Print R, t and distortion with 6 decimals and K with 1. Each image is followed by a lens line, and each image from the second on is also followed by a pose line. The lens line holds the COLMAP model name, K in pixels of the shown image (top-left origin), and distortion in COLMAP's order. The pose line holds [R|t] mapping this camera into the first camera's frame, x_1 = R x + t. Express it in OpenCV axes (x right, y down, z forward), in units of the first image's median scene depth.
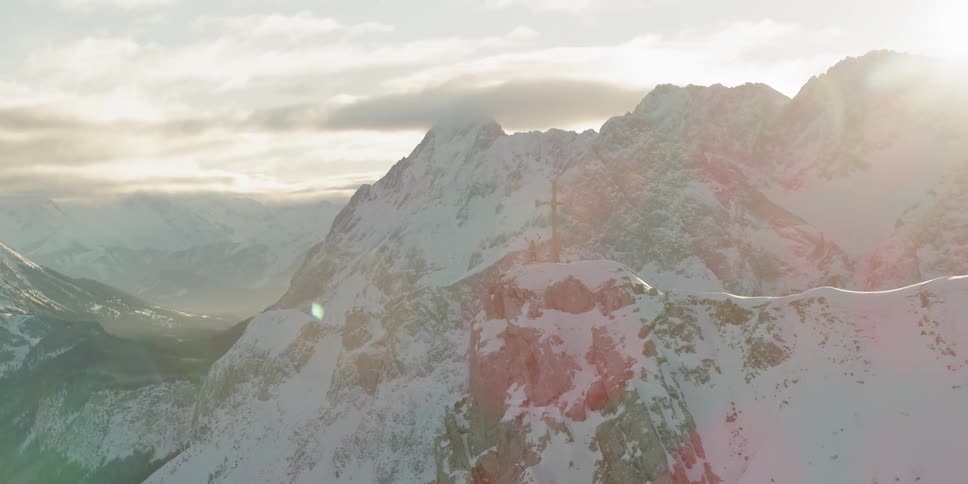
lens RADIAL K [[2605.4, 0, 483.7], [0, 2605.4, 243.1], [0, 0, 1]] dist [1.154826, 0.000000]
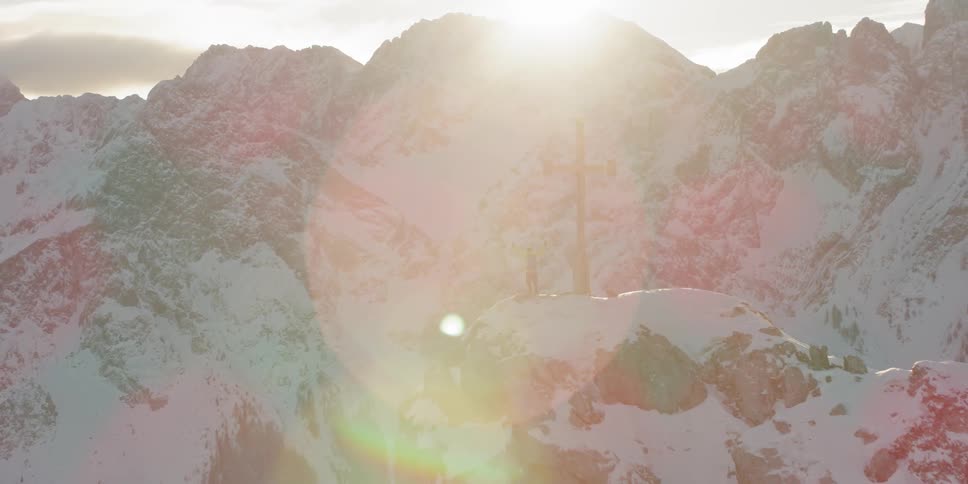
lens RADIAL K [[2605.4, 0, 483.7], [0, 2605.4, 236.4], [0, 0, 1]] dist [1.154826, 0.000000]
pose [[0.980441, -0.009106, 0.196605, -0.019250], [0.008130, 0.999950, 0.005769, -0.001400], [-0.196647, -0.004058, 0.980466, 0.128067]]
